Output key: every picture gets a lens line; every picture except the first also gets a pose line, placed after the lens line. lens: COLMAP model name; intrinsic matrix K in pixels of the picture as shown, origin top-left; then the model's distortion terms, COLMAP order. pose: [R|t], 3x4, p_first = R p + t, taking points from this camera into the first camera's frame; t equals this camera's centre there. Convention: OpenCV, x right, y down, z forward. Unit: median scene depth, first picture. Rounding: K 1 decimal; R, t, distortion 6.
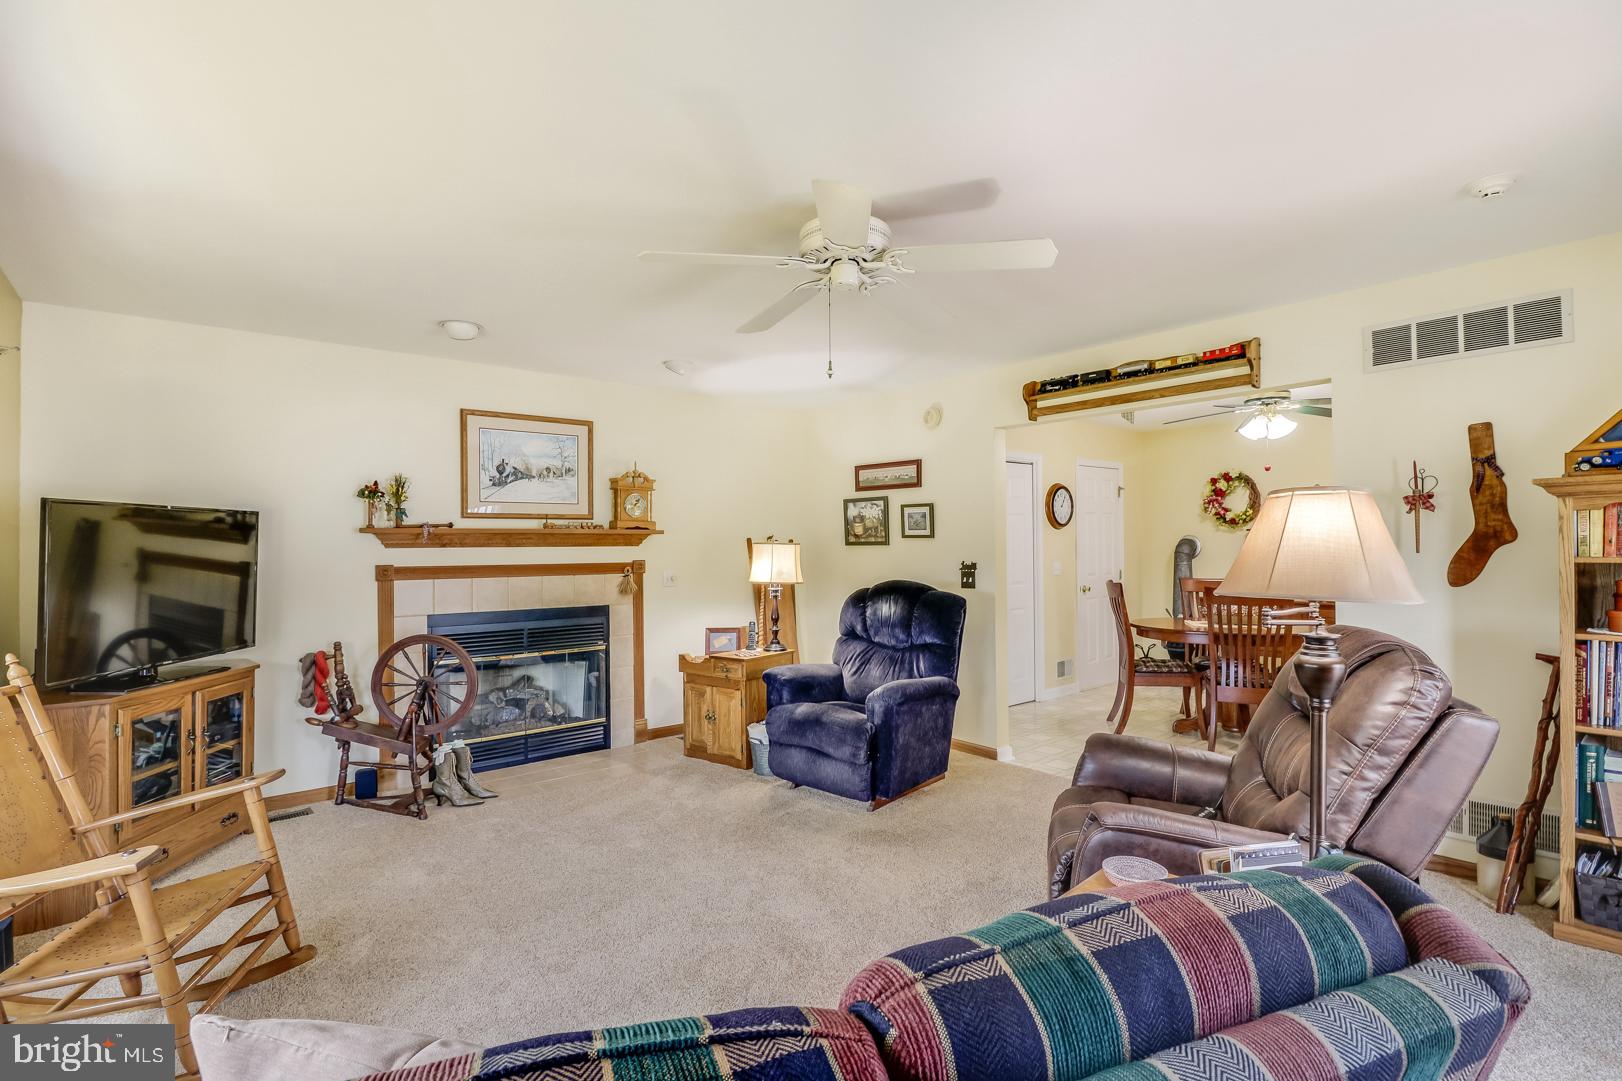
lens RADIAL K [[741.0, 0, 810.1], [0, 741.0, 550.2], [0, 0, 1]] dist [-0.003722, -0.000724]
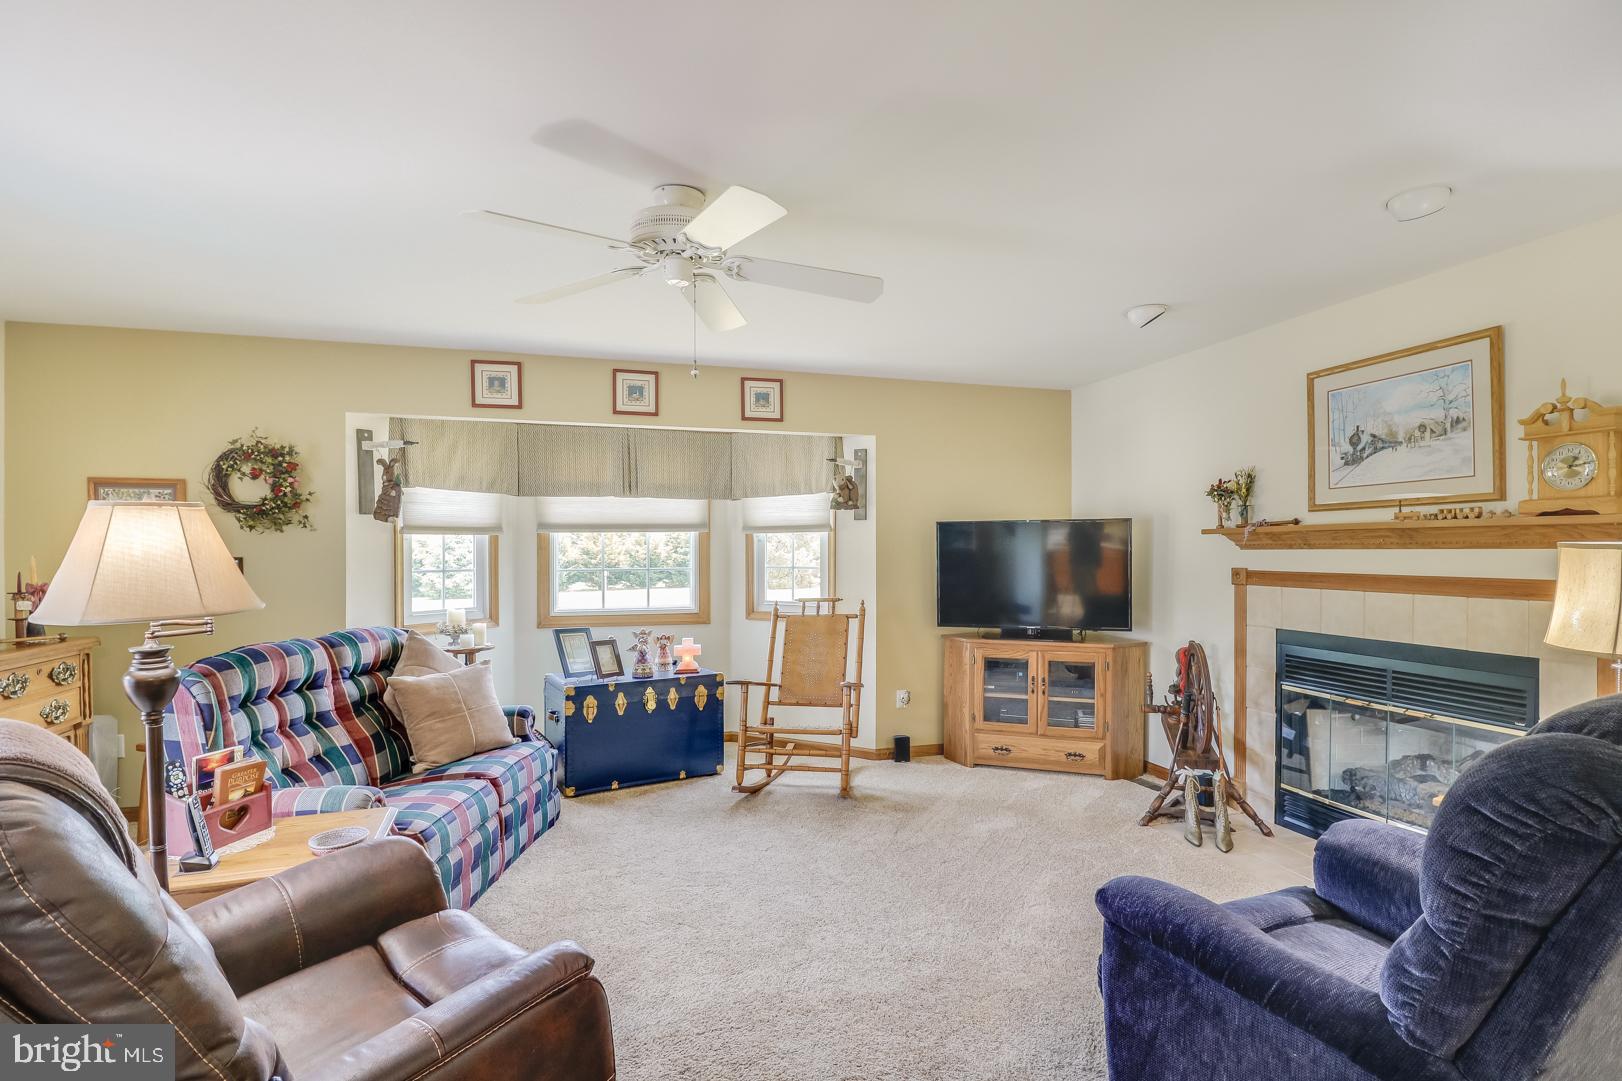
lens RADIAL K [[741.0, 0, 810.1], [0, 741.0, 550.2], [0, 0, 1]] dist [-0.003722, -0.000724]
pose [[-0.356804, 0.010191, -0.934124, 0.446868], [0.000983, 0.999944, 0.010534, -0.011425], [0.934179, 0.002840, -0.356794, 0.772655]]
